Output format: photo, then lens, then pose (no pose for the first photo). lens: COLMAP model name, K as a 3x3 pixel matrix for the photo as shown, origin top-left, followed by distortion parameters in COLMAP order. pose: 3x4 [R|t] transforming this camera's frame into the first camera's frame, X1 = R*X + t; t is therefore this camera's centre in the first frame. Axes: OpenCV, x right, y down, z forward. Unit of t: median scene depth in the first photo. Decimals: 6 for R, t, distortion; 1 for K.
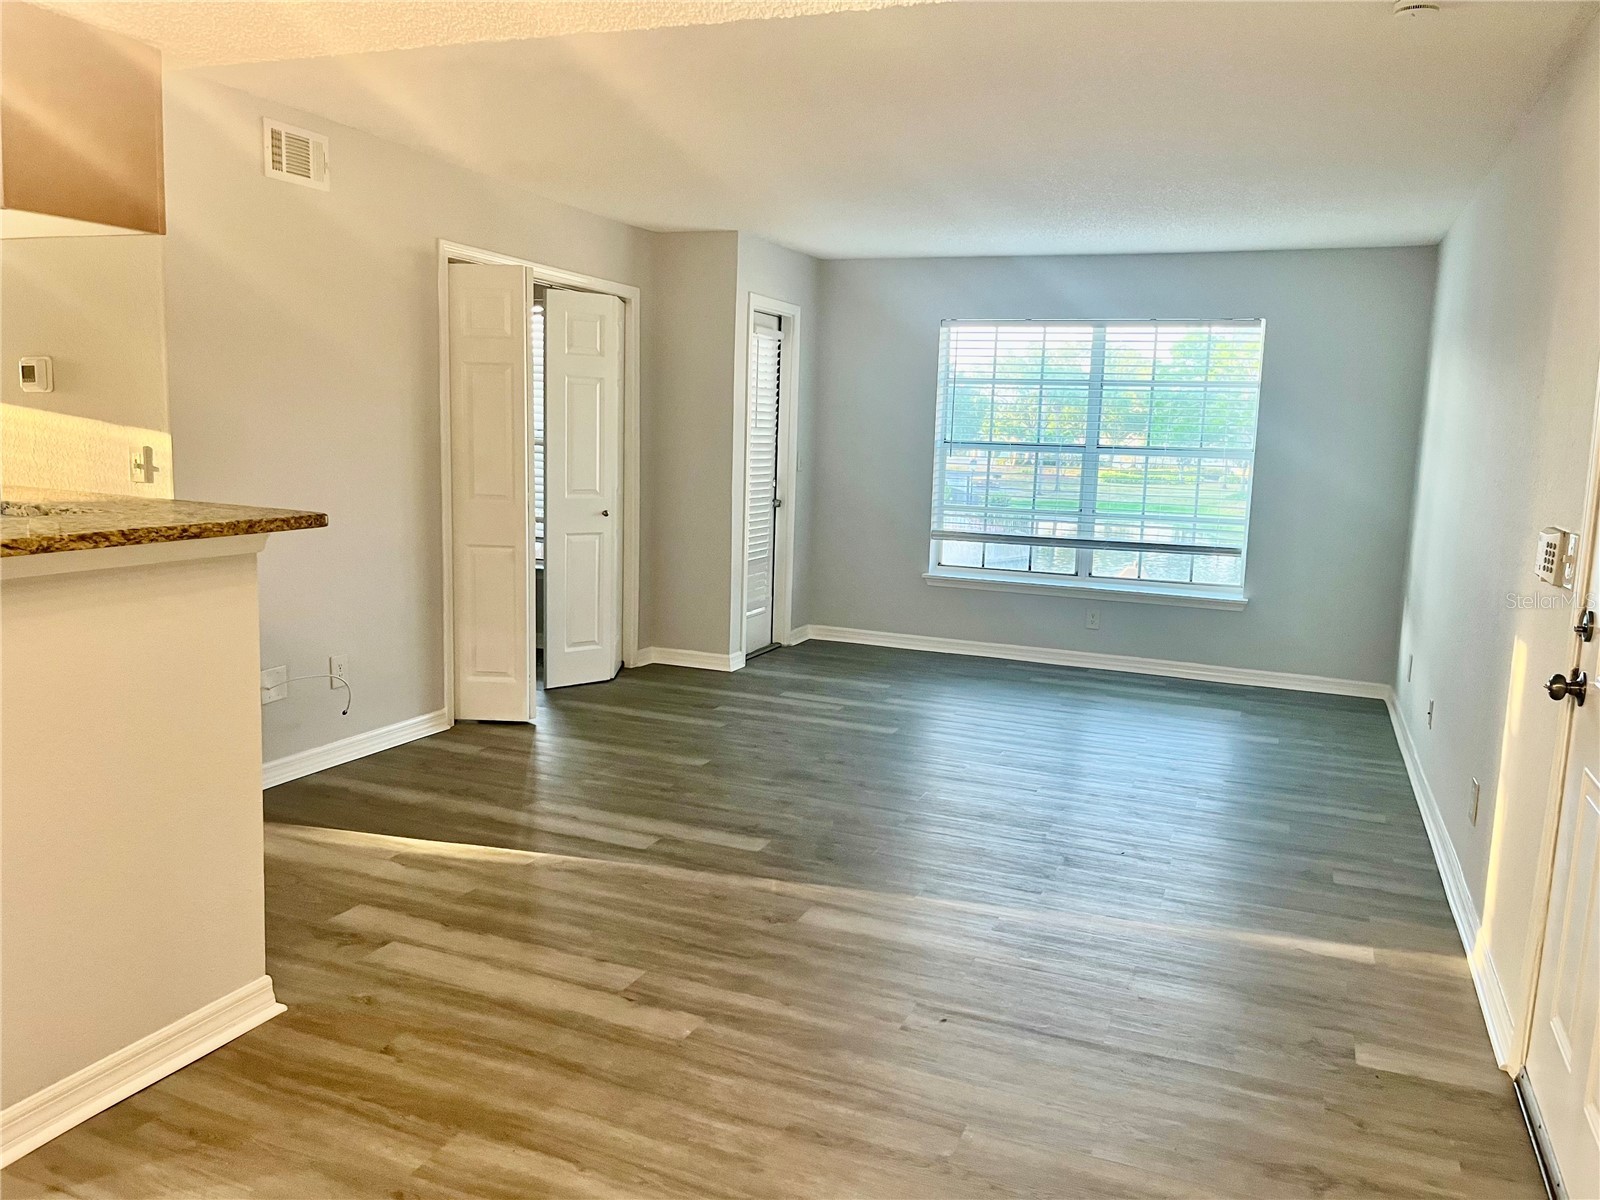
lens RADIAL K [[1211.3, 0, 800.0], [0, 1211.3, 600.0], [0, 0, 1]] dist [0.084840, -0.098358]
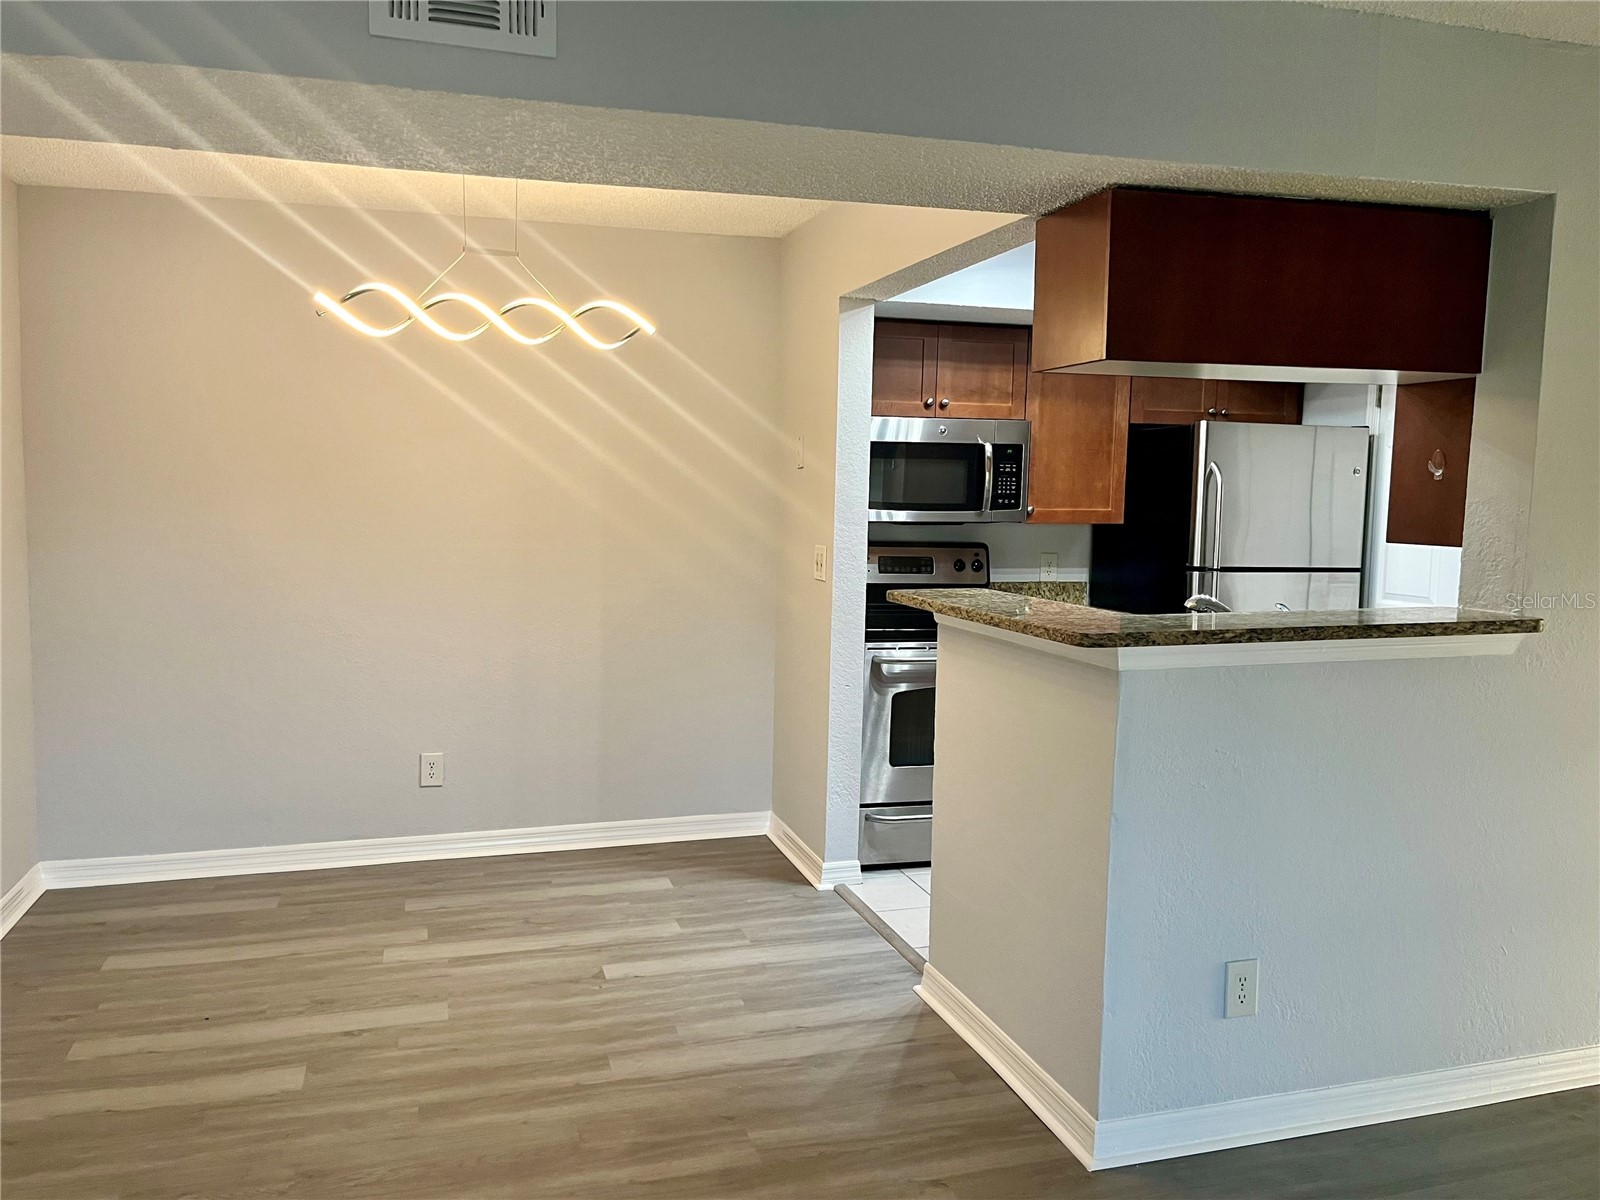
lens RADIAL K [[1245.8, 0, 800.0], [0, 1245.8, 600.0], [0, 0, 1]] dist [0.089640, -0.005836]
pose [[-0.775107, 0.010490, -0.631743, 0.360447], [-0.132751, 0.974840, 0.179064, -0.233467], [0.617726, 0.222658, -0.754213, 1.572237]]
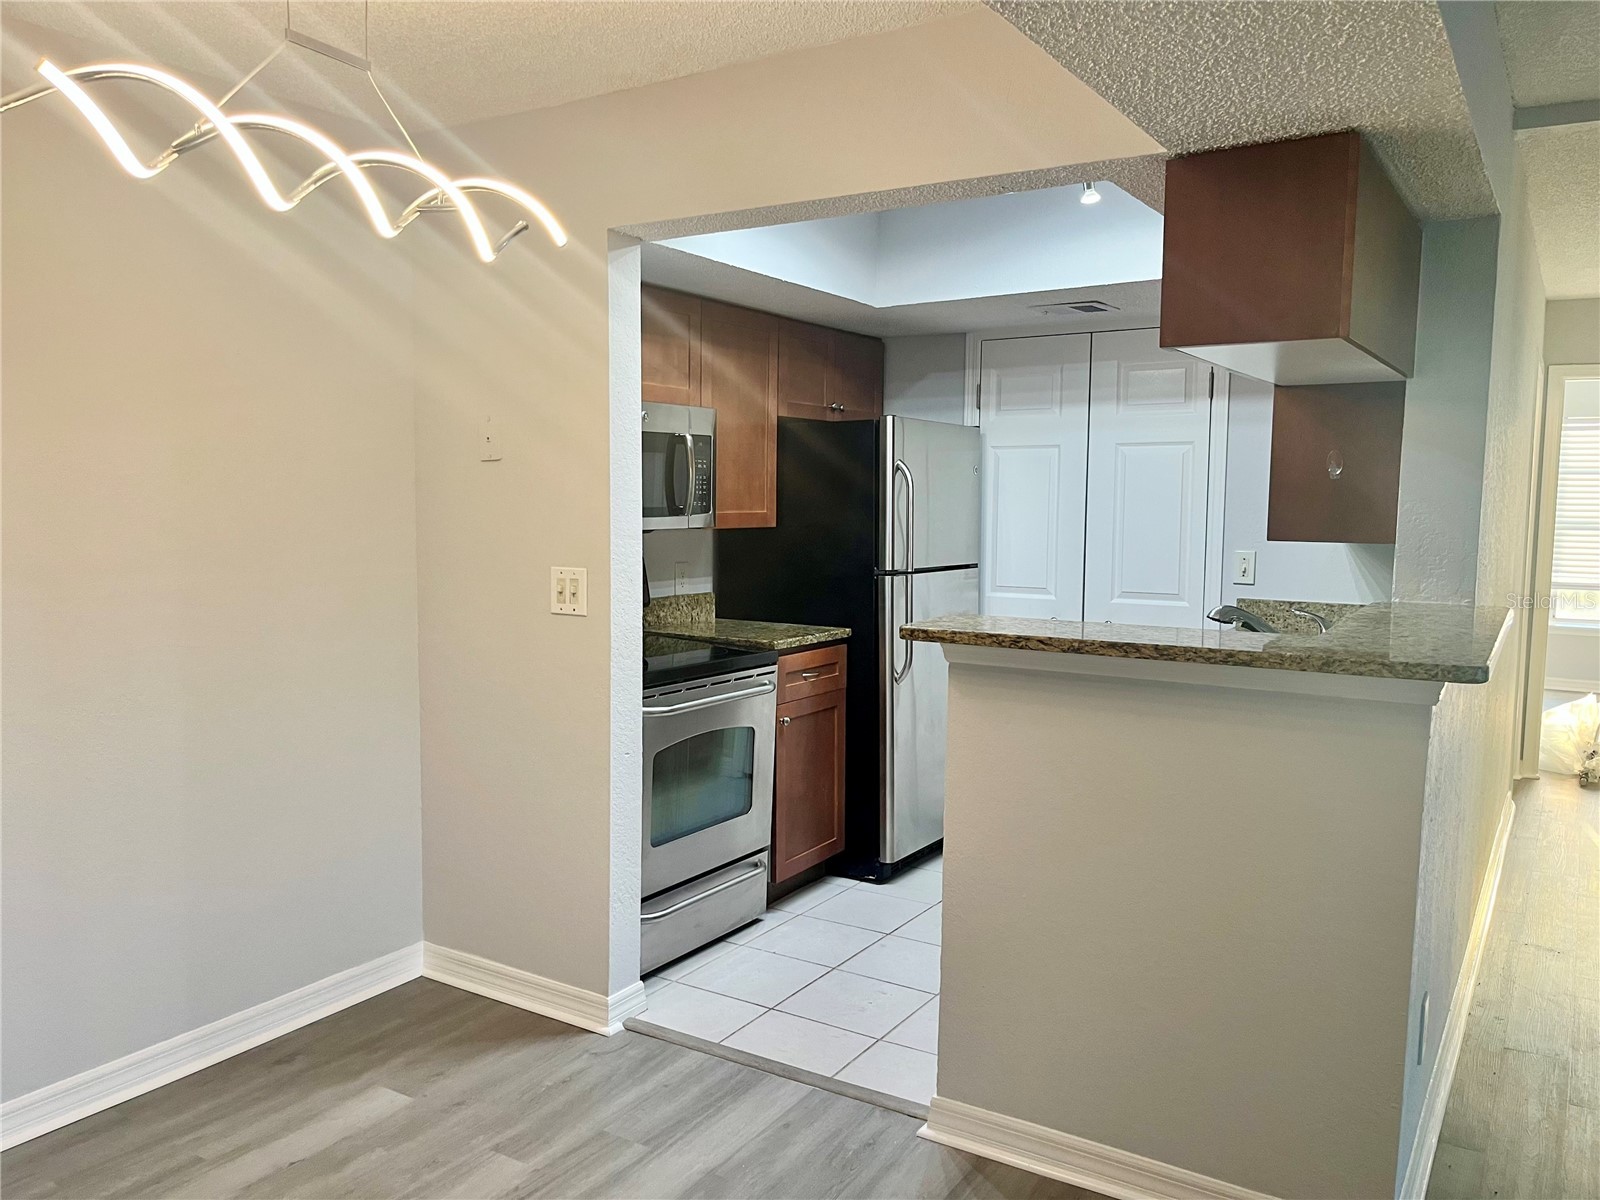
lens RADIAL K [[1211.3, 0, 800.0], [0, 1211.3, 600.0], [0, 0, 1]] dist [0.084840, -0.098358]
pose [[-0.177949, 0.052178, -0.982655, 0.416314], [-0.154502, 0.984727, 0.080266, -0.107330], [0.971835, 0.166105, -0.167169, 0.726104]]
